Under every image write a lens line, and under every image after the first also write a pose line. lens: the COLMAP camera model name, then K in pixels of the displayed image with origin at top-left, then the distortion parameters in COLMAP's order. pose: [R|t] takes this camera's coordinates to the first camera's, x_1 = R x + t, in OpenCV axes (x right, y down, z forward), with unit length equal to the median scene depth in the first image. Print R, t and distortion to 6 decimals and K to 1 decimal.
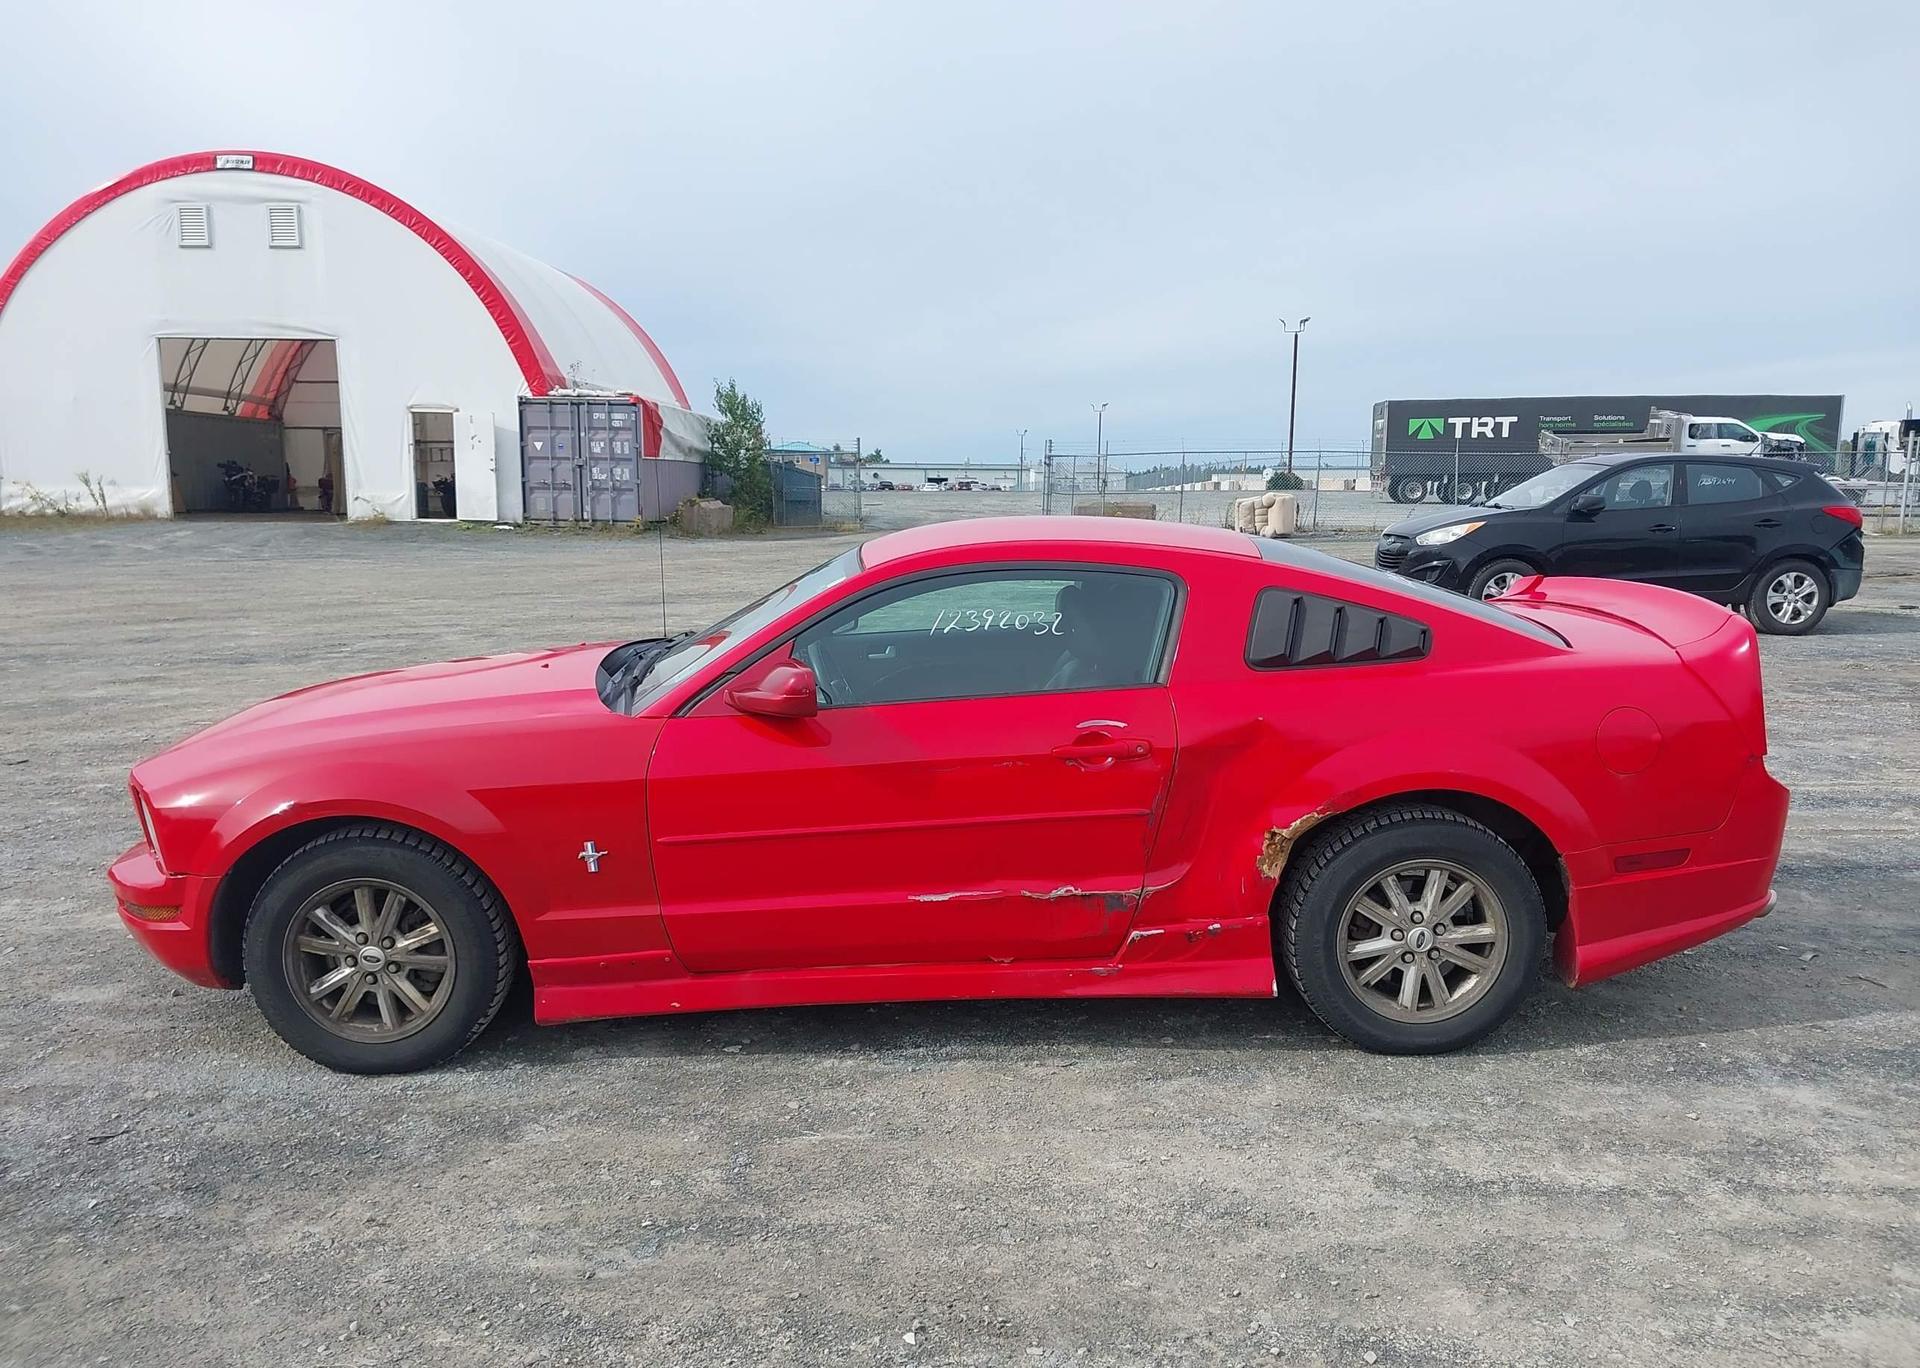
lens RADIAL K [[1523.7, 0, 960.0], [0, 1523.7, 684.0], [0, 0, 1]] dist [0.034489, -0.058264]
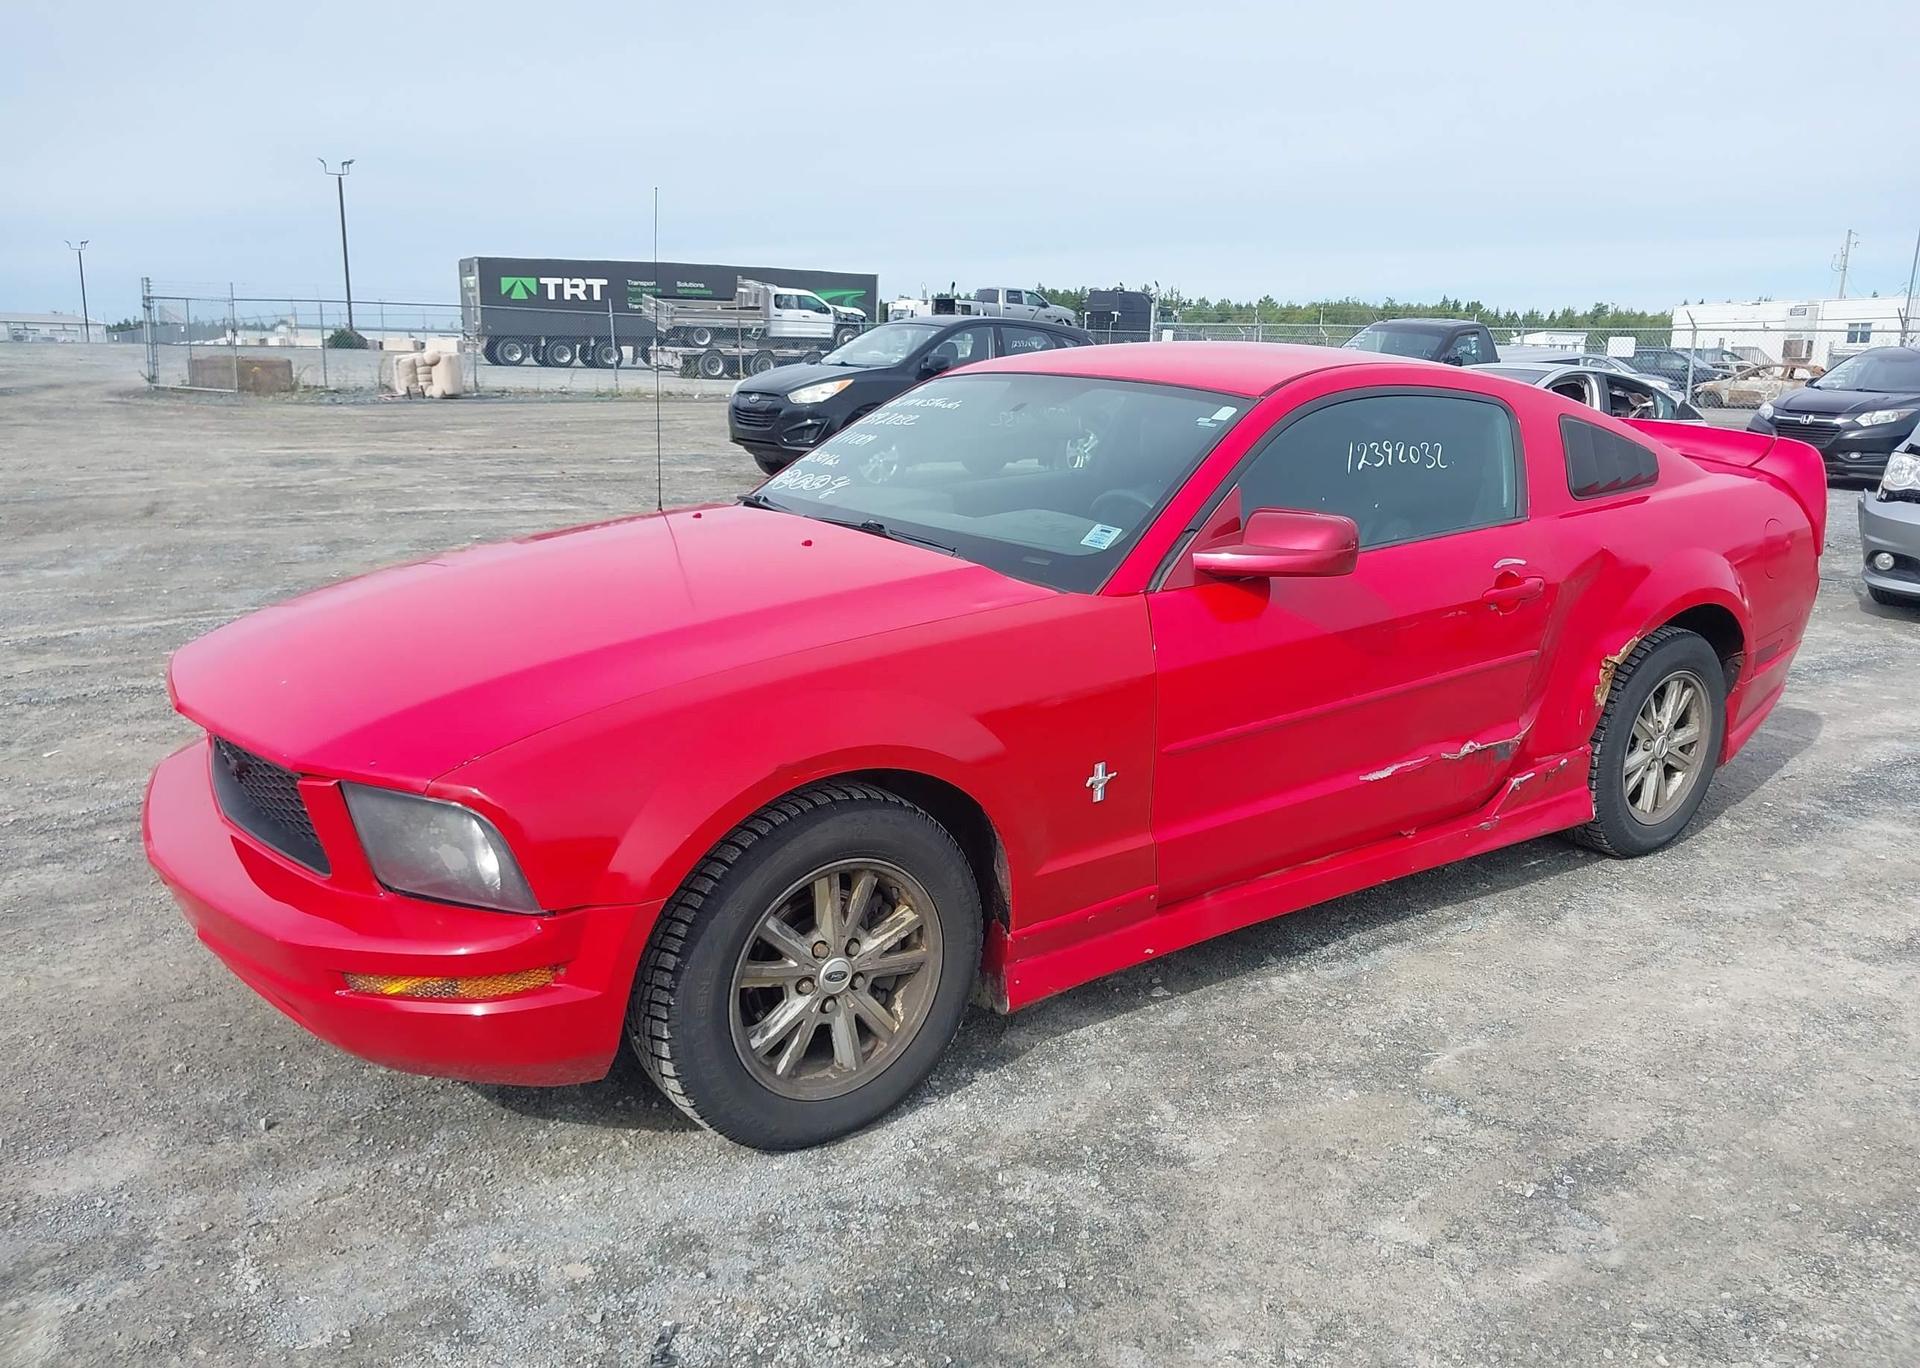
lens RADIAL K [[1536.3, 0, 960.0], [0, 1536.3, 684.0], [0, 0, 1]] dist [0.013911, -0.013415]
pose [[0.804861, -0.106917, 0.583753, -0.104020], [0.057839, 0.993087, 0.102142, -0.002233], [-0.590638, -0.048447, 0.805481, 0.061132]]
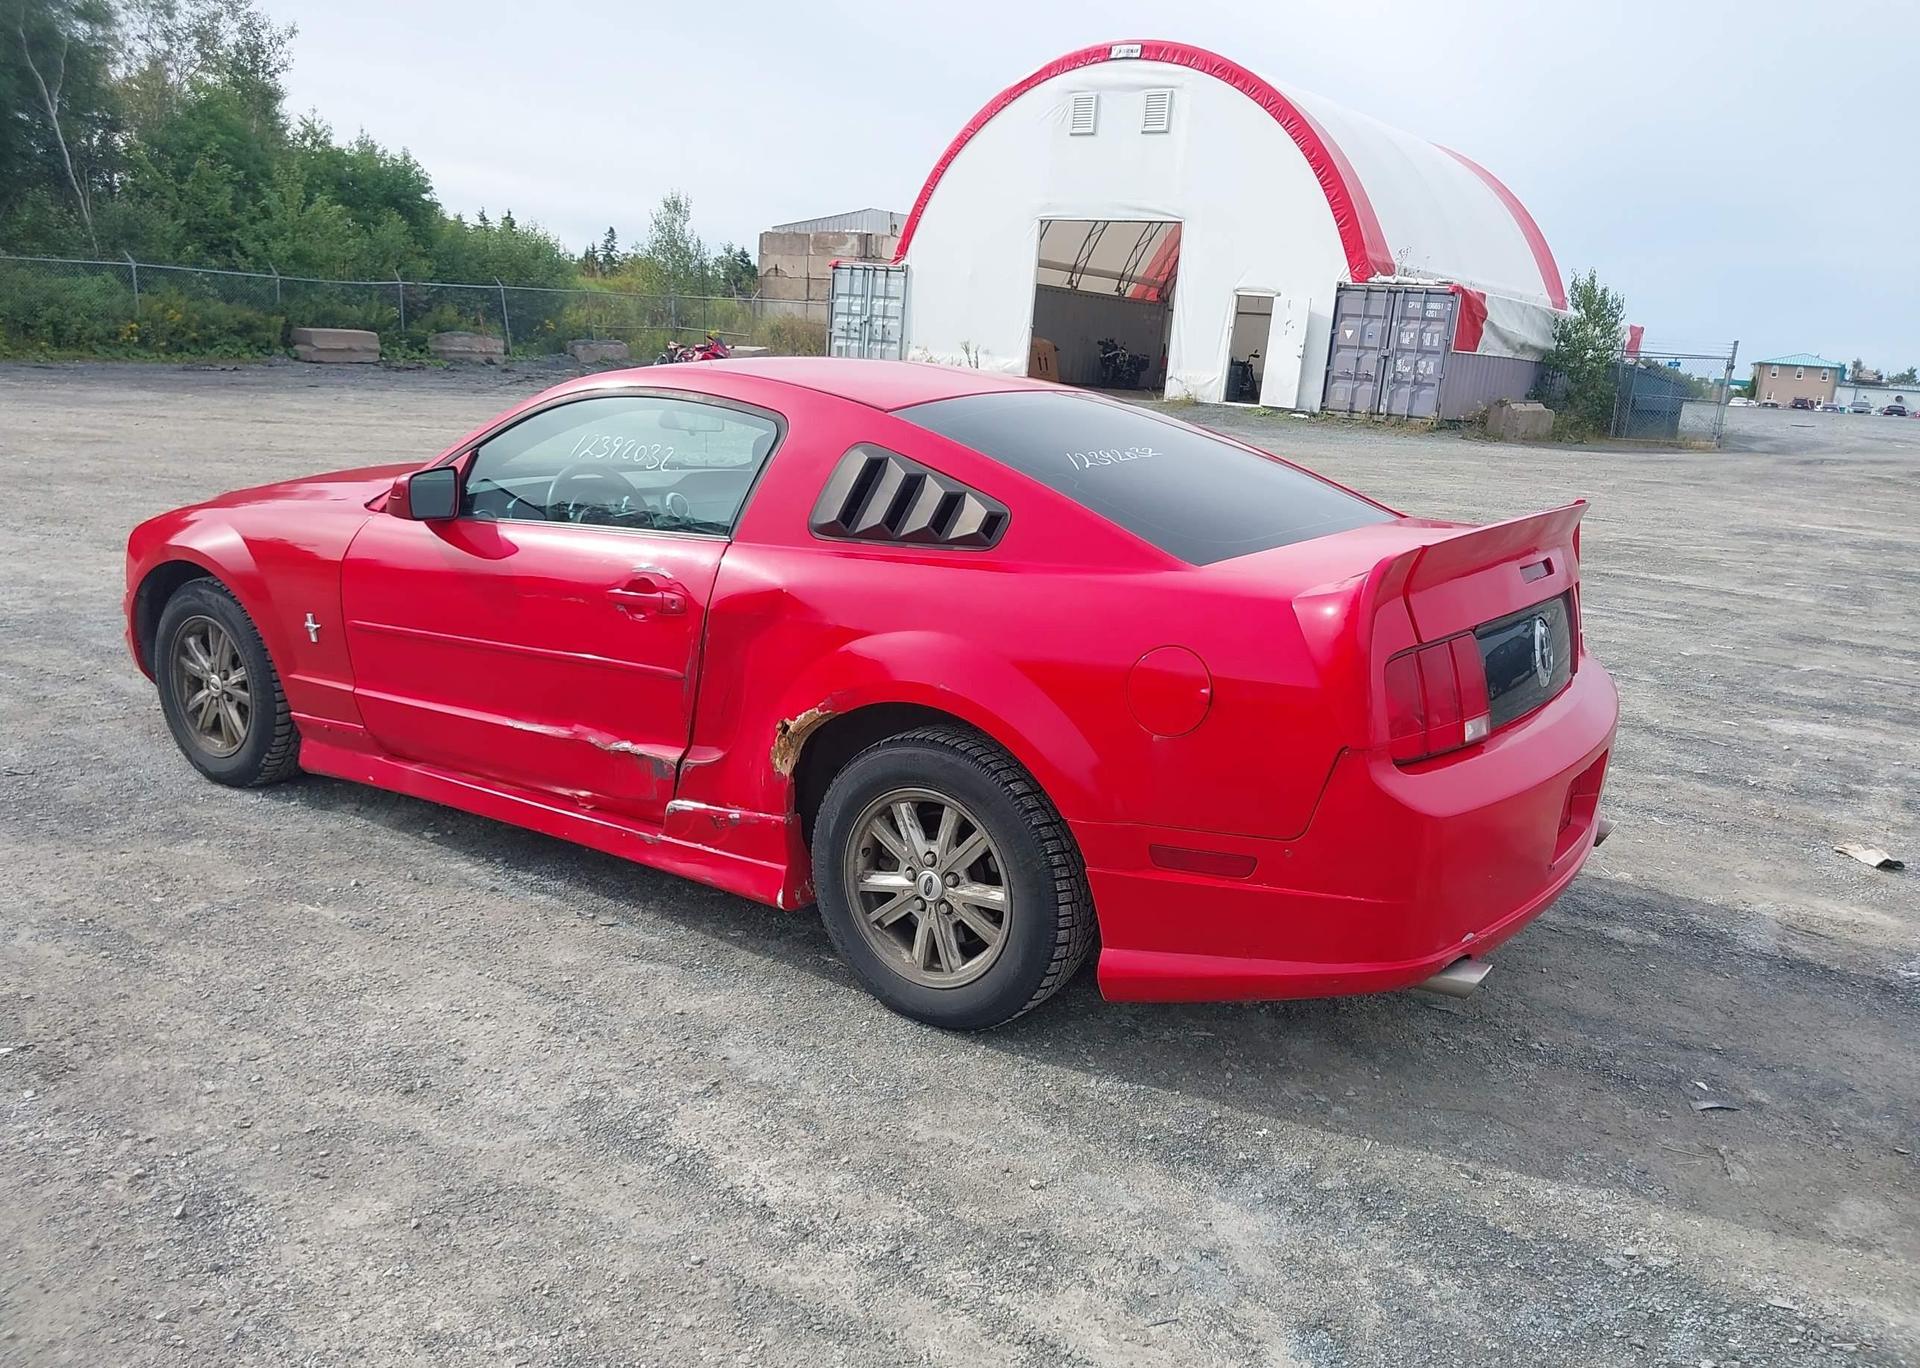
lens RADIAL K [[1544.0, 0, 956.5], [0, 1544.0, 690.8], [0, 0, 1]] dist [0.008819, -0.002817]
pose [[0.812019, 0.174360, -0.556977, 0.108823], [-0.137828, 0.984627, 0.107296, -0.003721], [0.567123, -0.010359, 0.823568, 0.048041]]
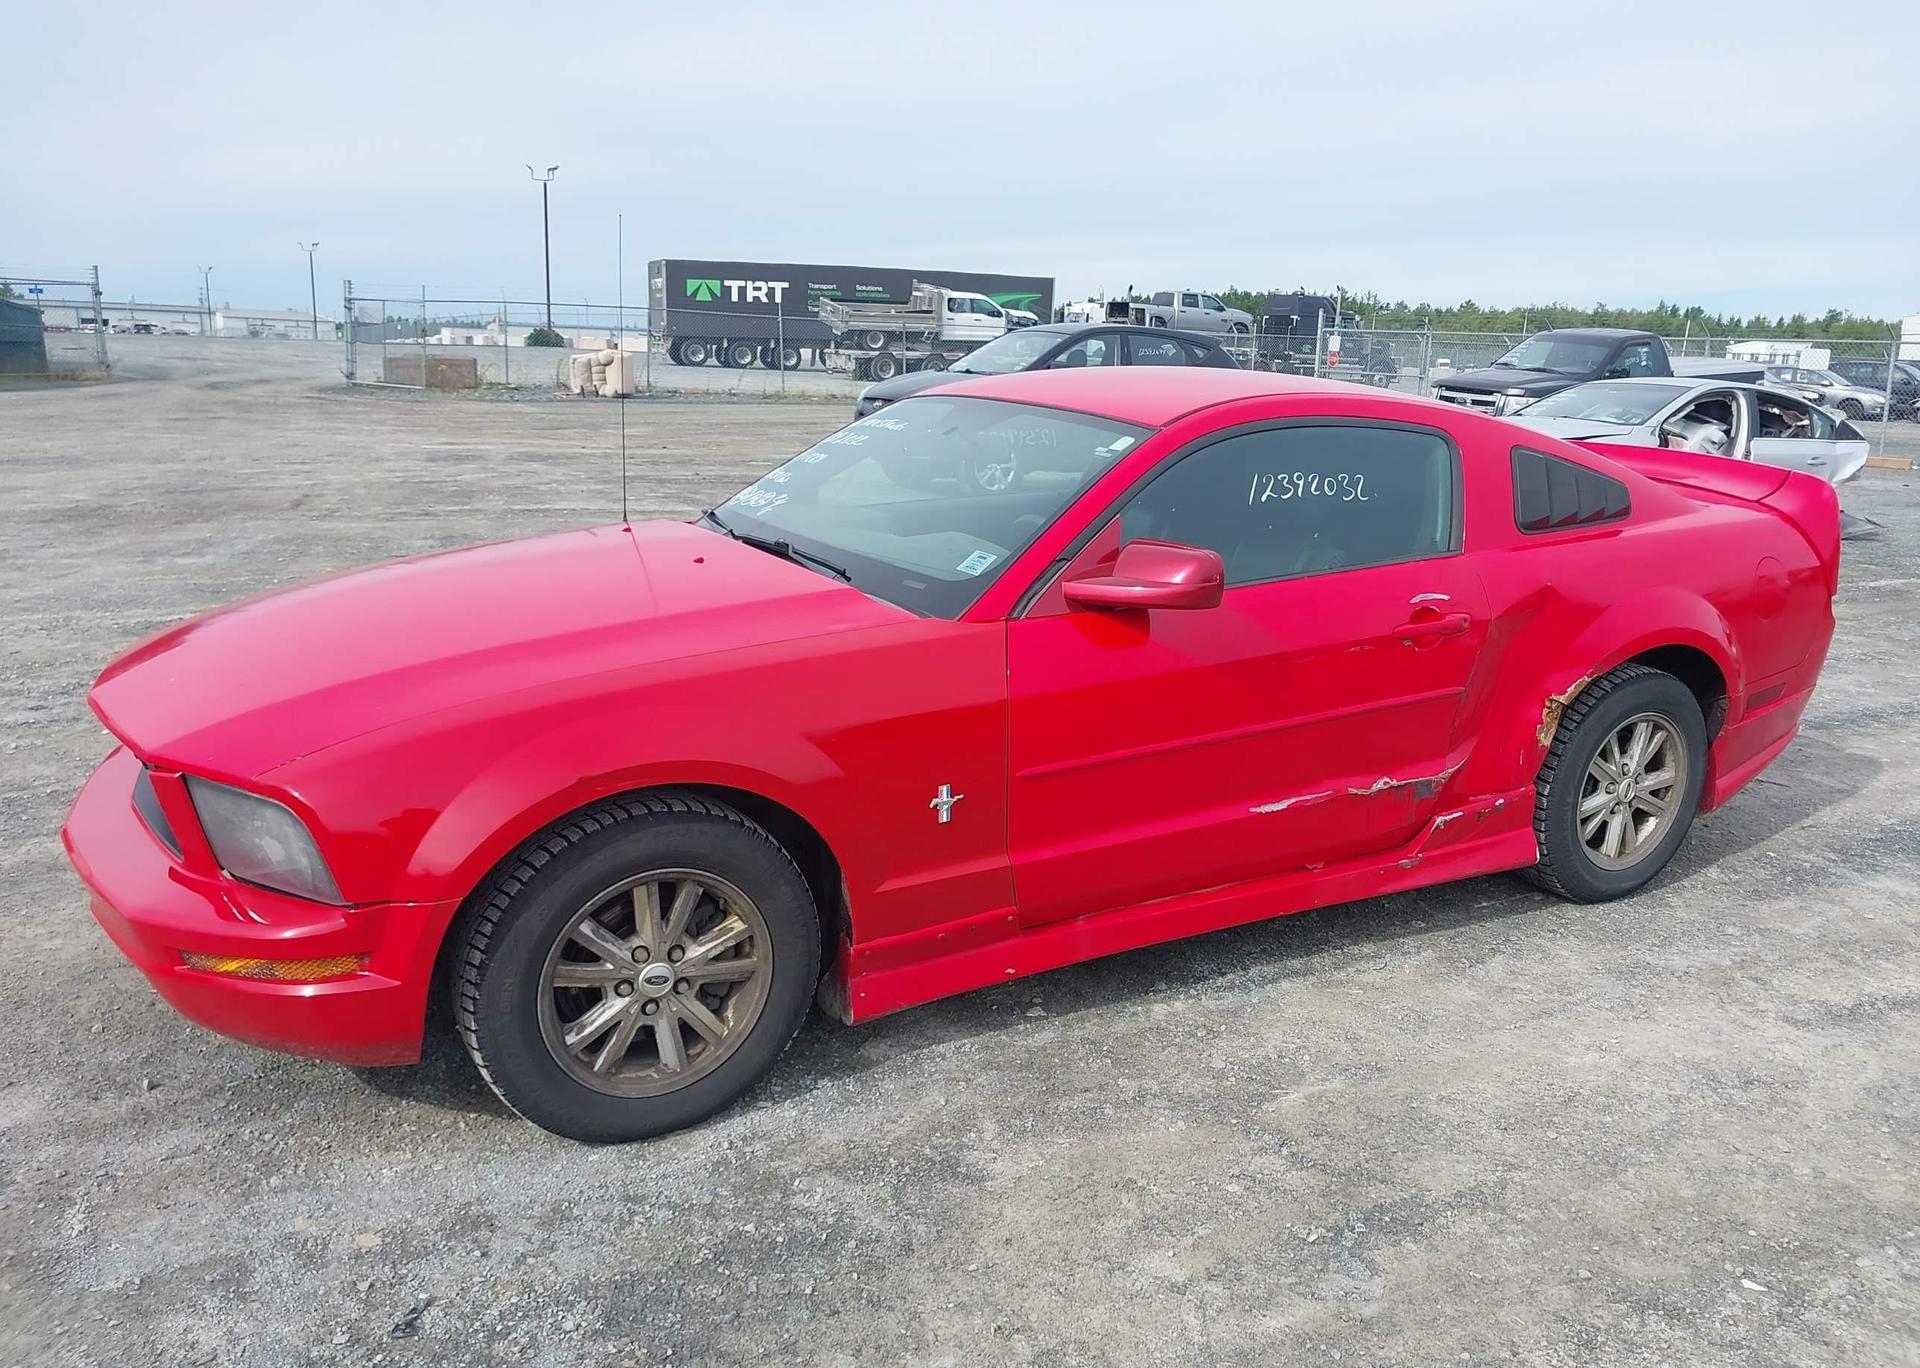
lens RADIAL K [[1530.5, 0, 960.0], [0, 1530.5, 684.0], [0, 0, 1]] dist [0.026763, -0.036757]
pose [[0.871707, -0.076850, 0.483964, -0.085525], [0.034200, 0.994759, 0.096360, -0.002969], [-0.488833, -0.067446, 0.869766, 0.046204]]
